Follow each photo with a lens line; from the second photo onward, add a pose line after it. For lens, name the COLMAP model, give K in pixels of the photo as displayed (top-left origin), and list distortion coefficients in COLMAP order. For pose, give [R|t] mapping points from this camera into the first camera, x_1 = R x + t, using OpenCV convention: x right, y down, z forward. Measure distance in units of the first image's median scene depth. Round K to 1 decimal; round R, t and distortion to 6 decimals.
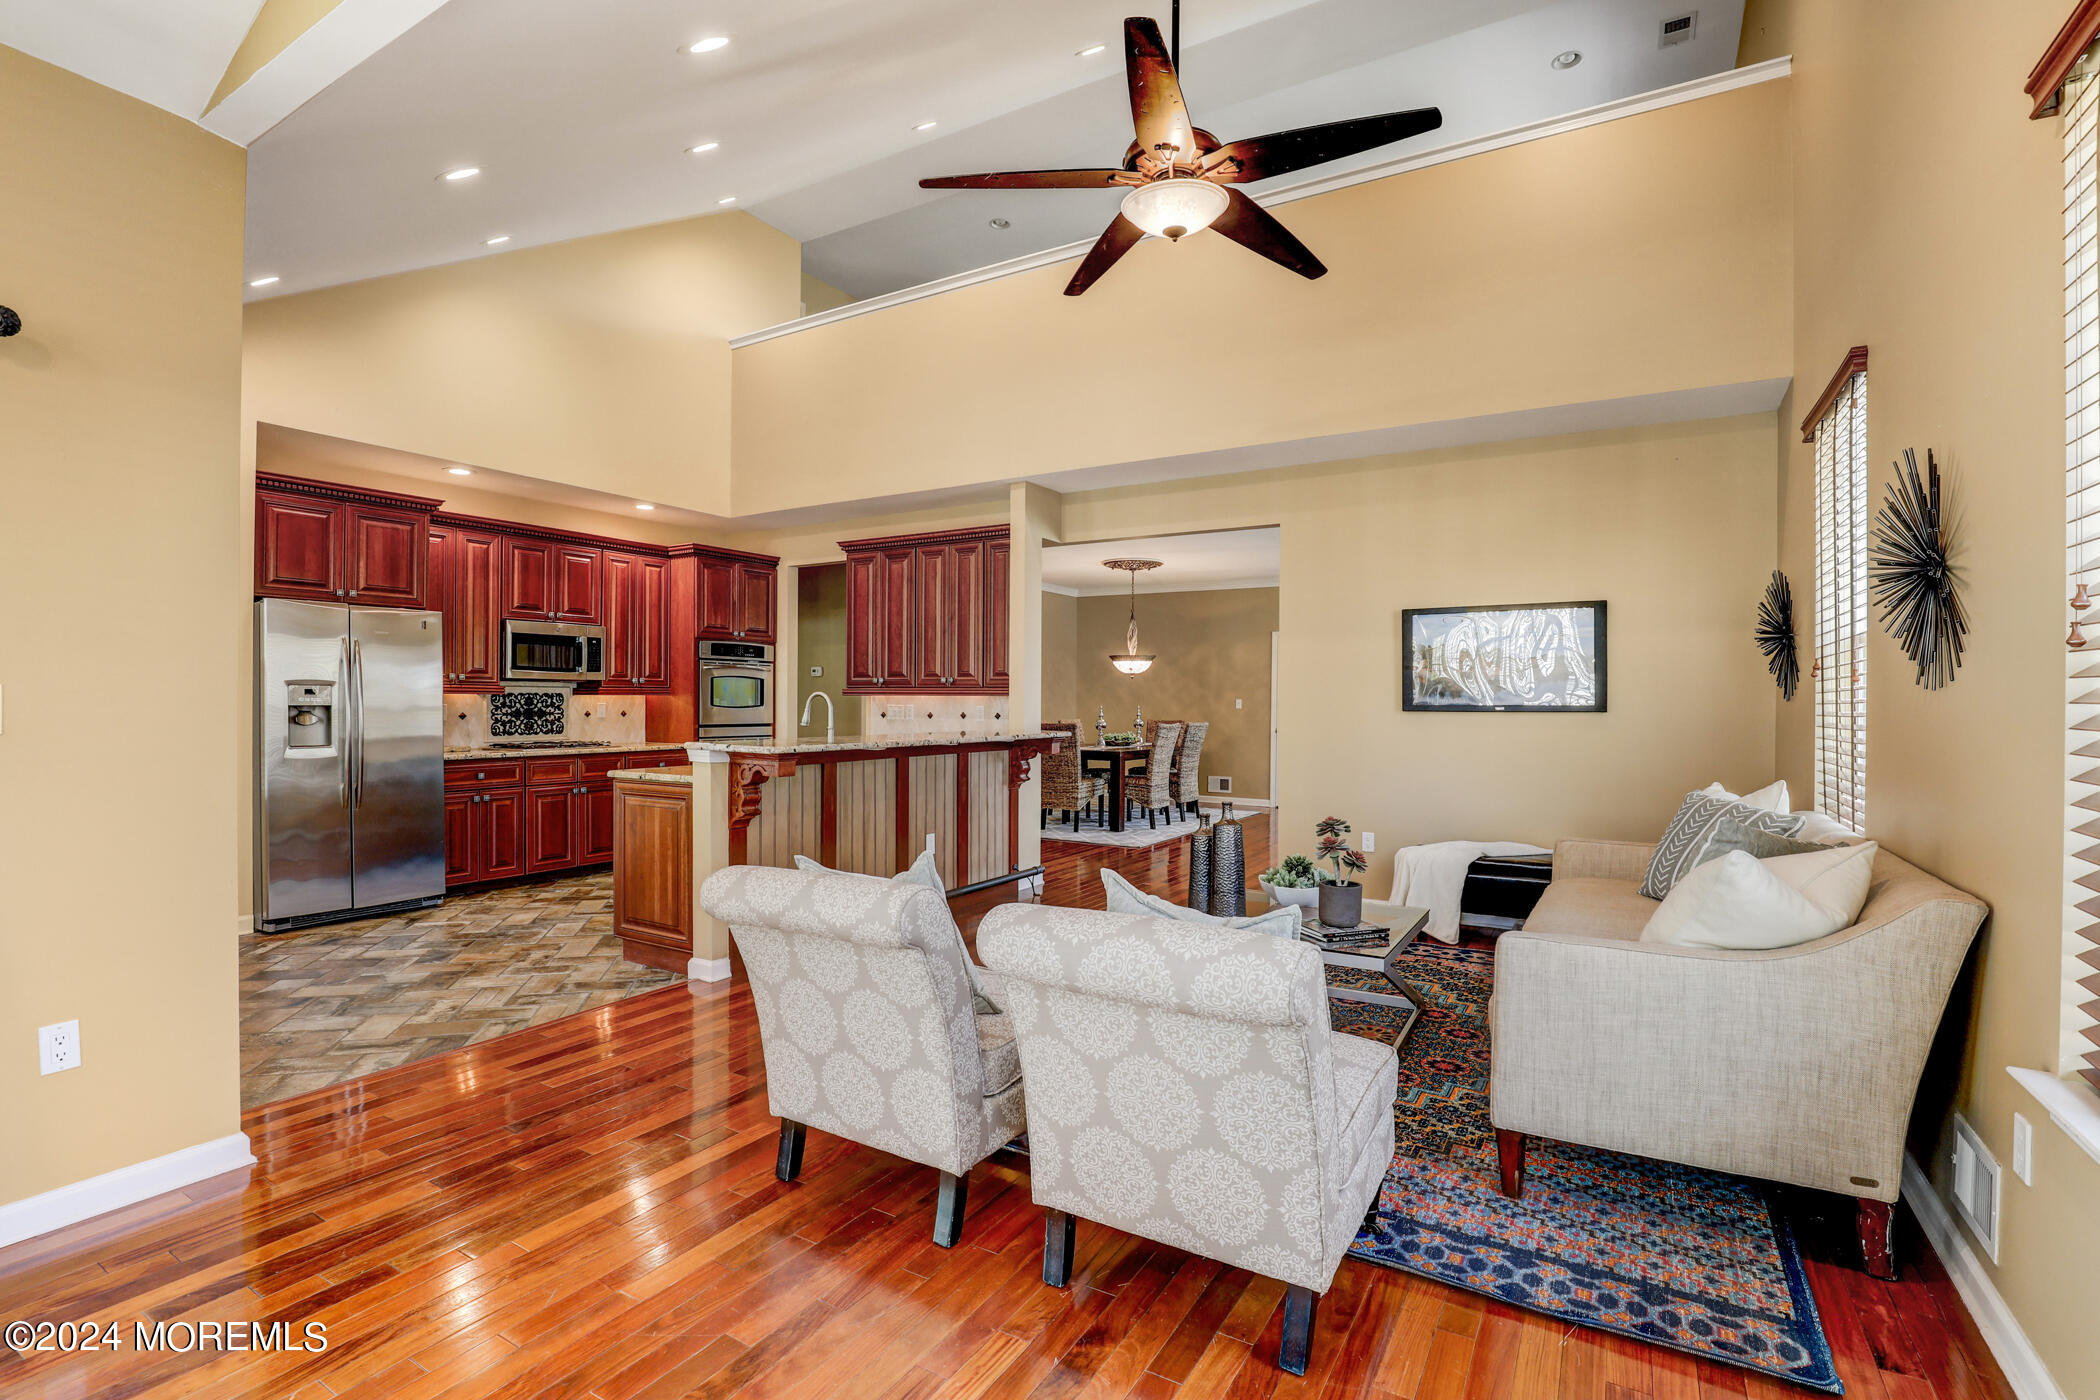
lens RADIAL K [[981.9, 0, 1051.8], [0, 981.9, 692.8], [0, 0, 1]] dist [-0.034082, 0.004229]
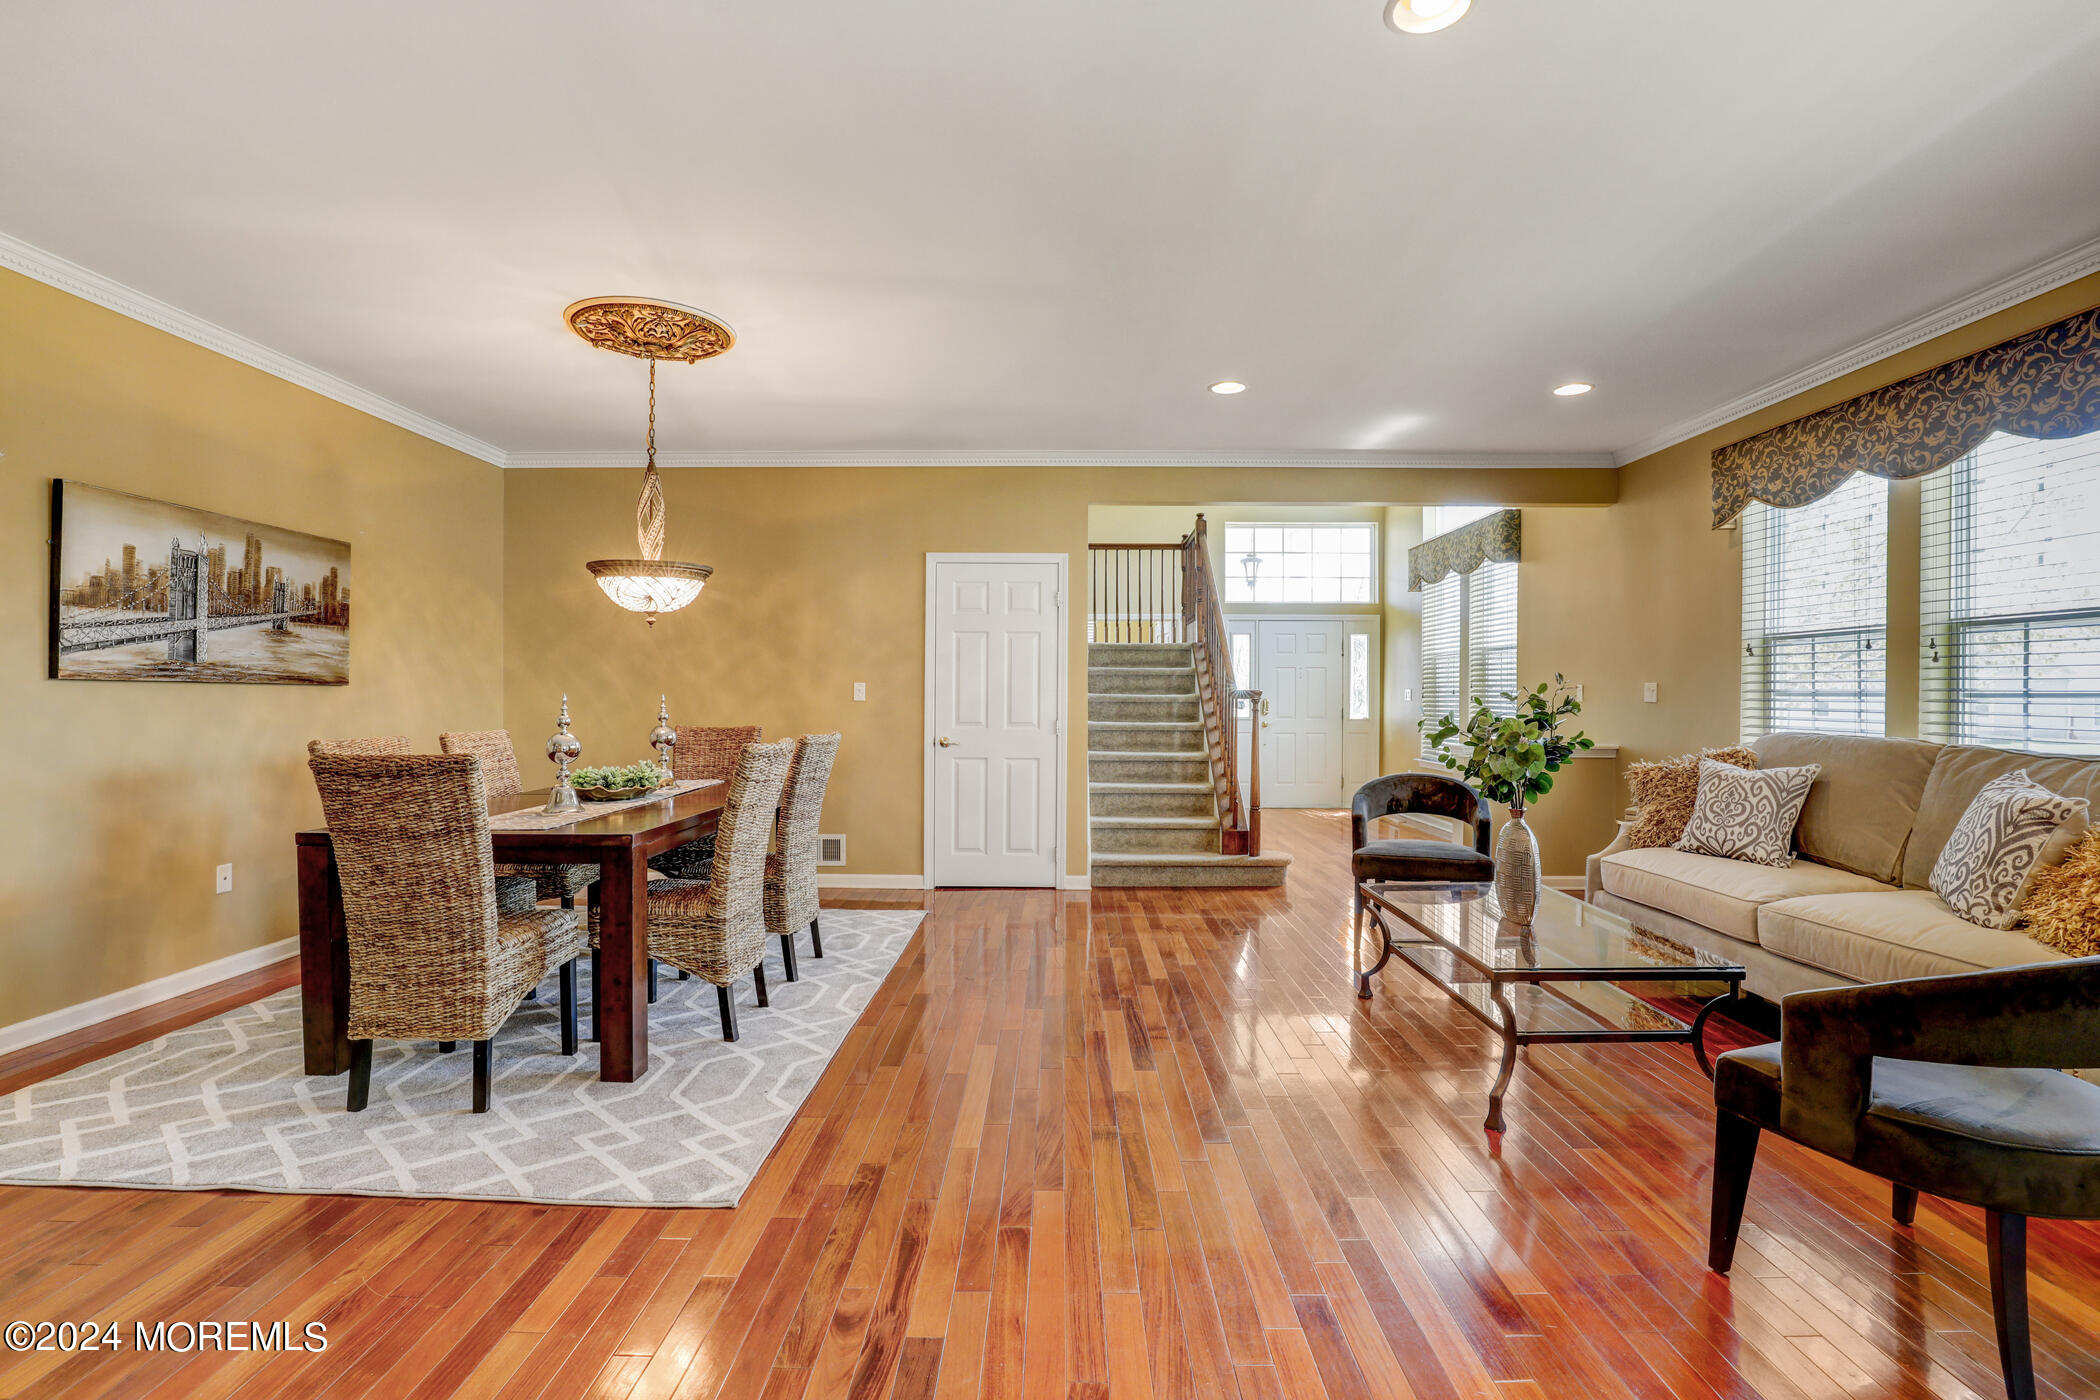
lens RADIAL K [[981.9, 0, 1065.9], [0, 981.9, 698.4], [0, 0, 1]] dist [-0.034082, 0.004229]
pose [[0.861607, -0.005159, 0.507549, 0.027004], [-0.001484, 0.999918, 0.012682, 0.009374], [-0.507573, -0.011680, 0.861529, 0.585274]]
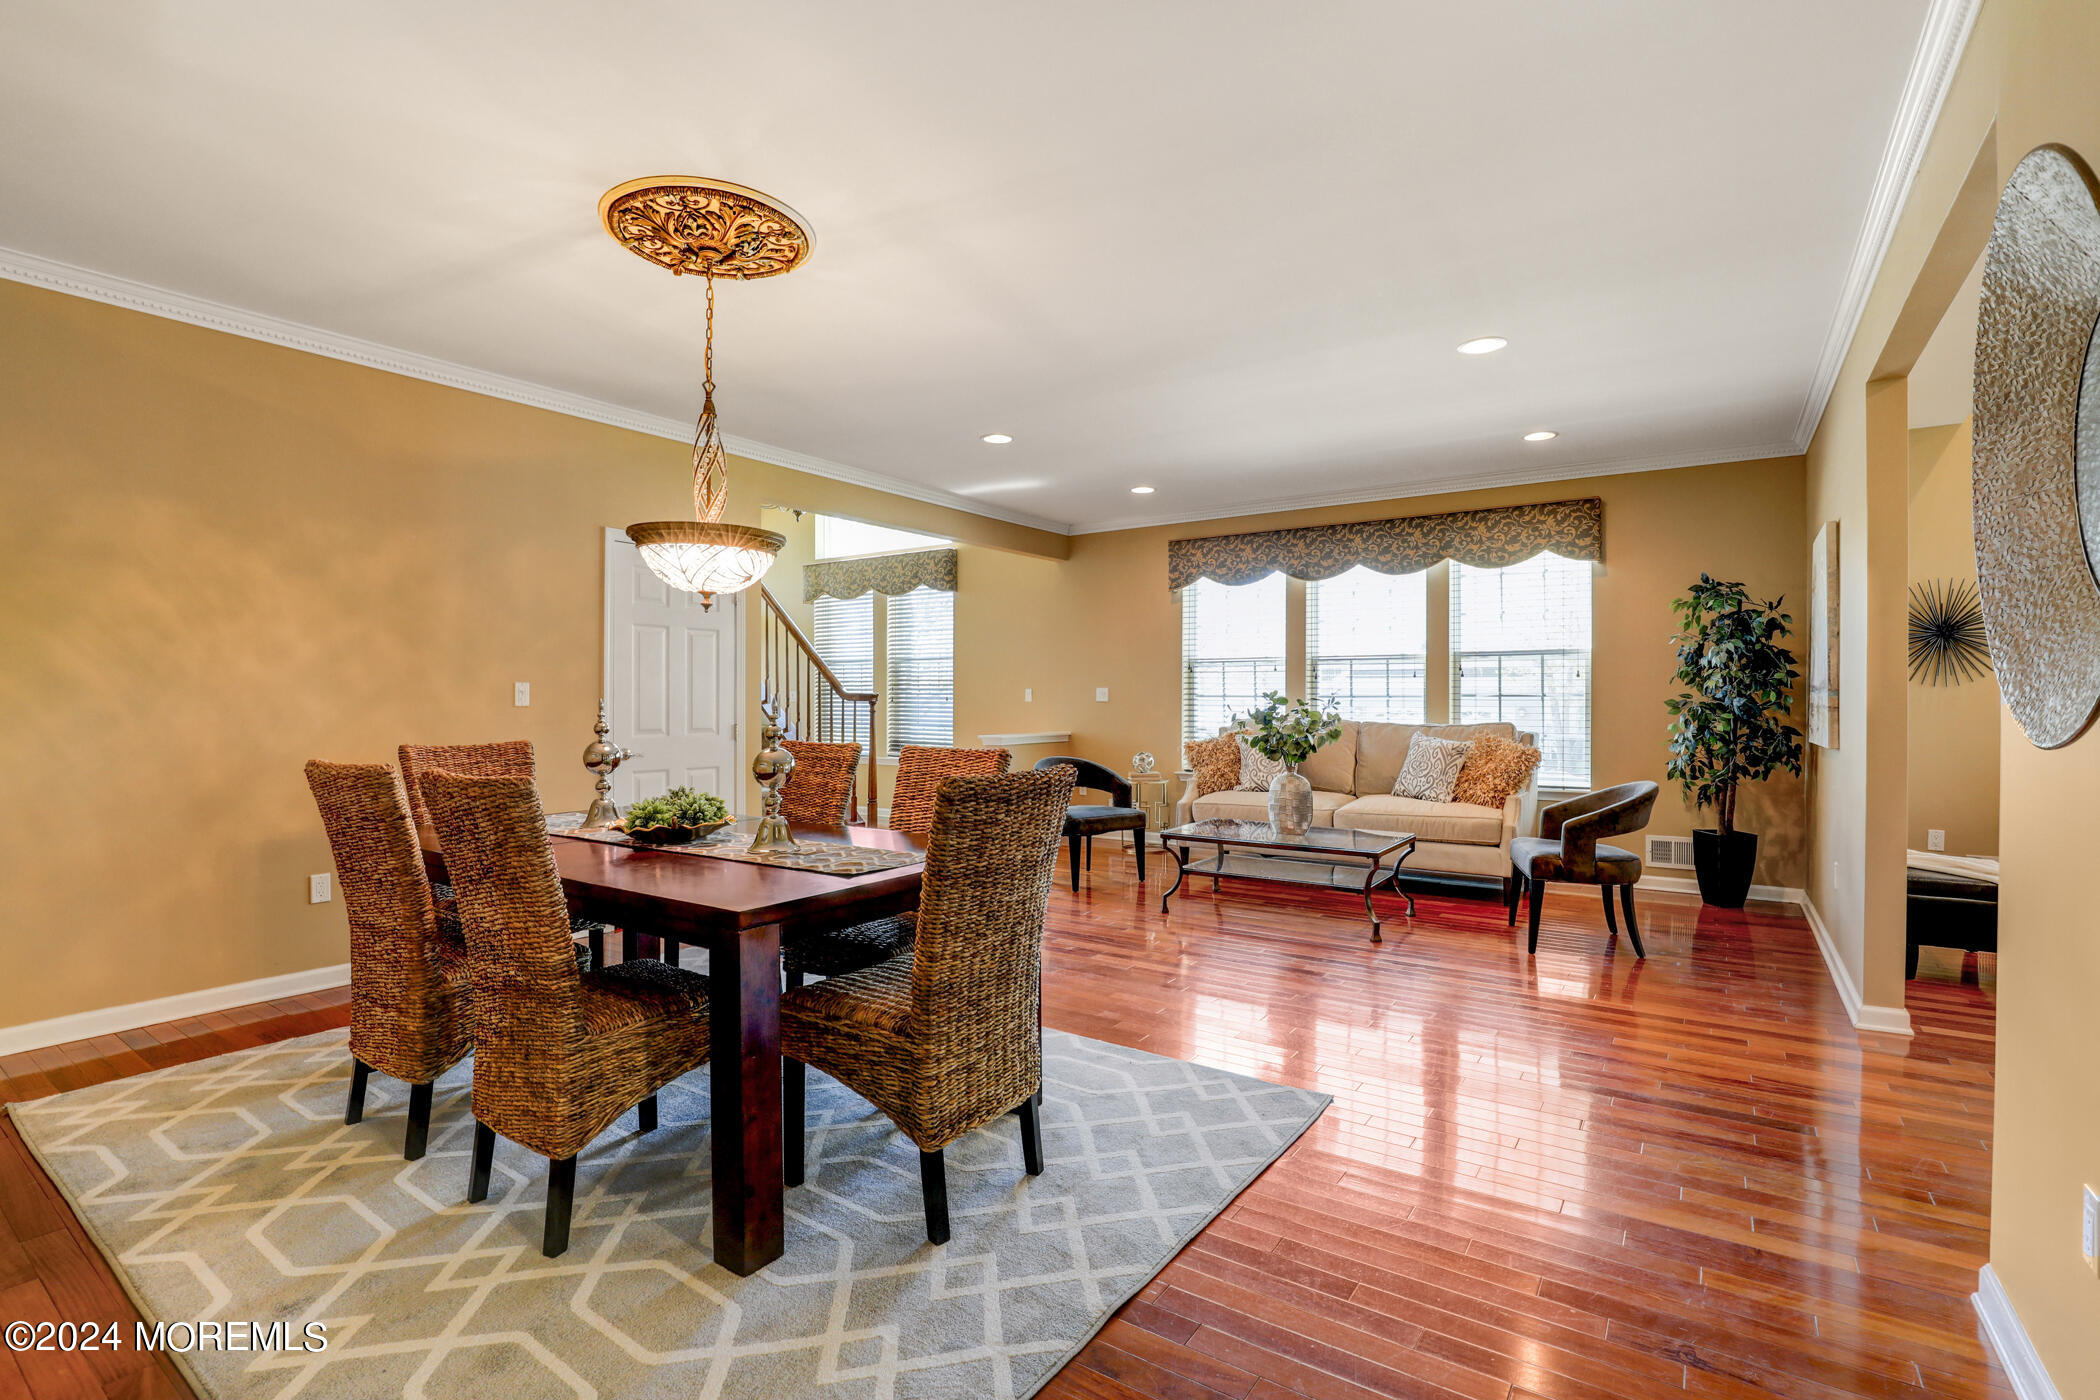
lens RADIAL K [[981.9, 0, 1064.4], [0, 981.9, 698.2], [0, 0, 1]] dist [-0.034082, 0.004229]
pose [[0.044894, -0.006676, 0.998969, -0.223689], [-0.007447, 0.999948, 0.007017, 0.009746], [-0.998964, -0.007755, 0.044842, 0.890219]]
